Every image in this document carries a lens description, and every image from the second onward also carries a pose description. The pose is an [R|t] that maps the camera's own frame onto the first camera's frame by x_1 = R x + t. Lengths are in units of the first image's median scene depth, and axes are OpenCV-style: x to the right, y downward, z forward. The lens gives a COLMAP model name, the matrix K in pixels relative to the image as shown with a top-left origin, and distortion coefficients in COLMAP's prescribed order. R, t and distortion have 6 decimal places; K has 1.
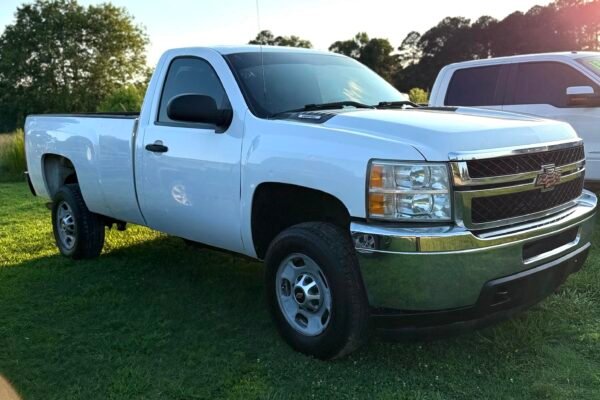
lens RADIAL K [[562.0, 0, 300.0], [0, 562.0, 200.0], [0, 0, 1]] dist [0.024765, 0.006335]
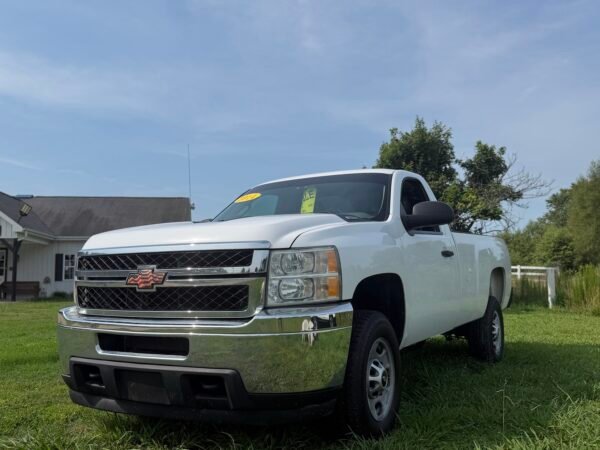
lens RADIAL K [[565.6, 0, 300.0], [0, 565.6, 225.0], [0, 0, 1]] dist [0.063931, -0.003787]
pose [[0.348744, -0.054343, -0.935641, 1.328542], [-0.136235, 0.984775, -0.107975, -0.054310], [0.927264, 0.165123, 0.336031, 0.795440]]
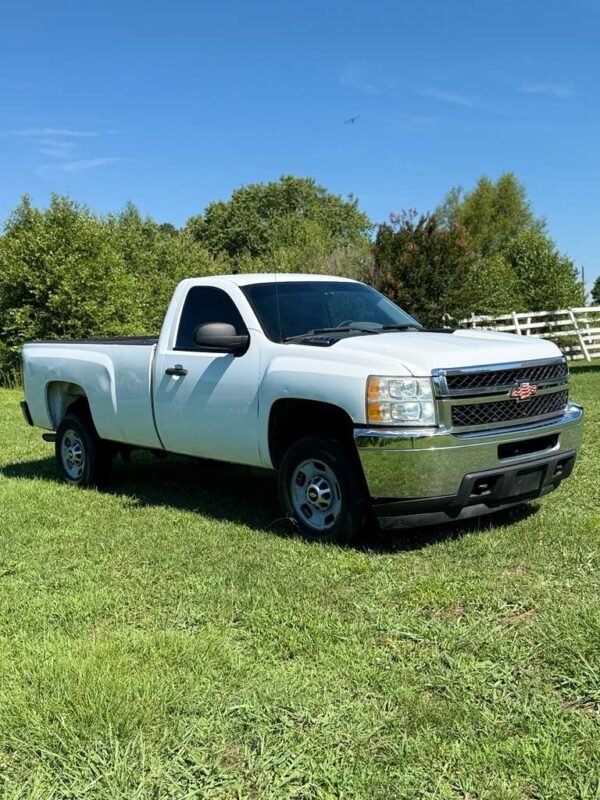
lens RADIAL K [[754.2, 0, 297.7], [0, 754.2, 411.4], [0, 0, 1]] dist [0.063931, -0.003787]
pose [[0.999672, -0.011240, -0.023007, 0.006323], [0.010096, 0.998733, -0.049290, 0.067872], [0.023532, 0.049042, 0.998519, -0.514895]]
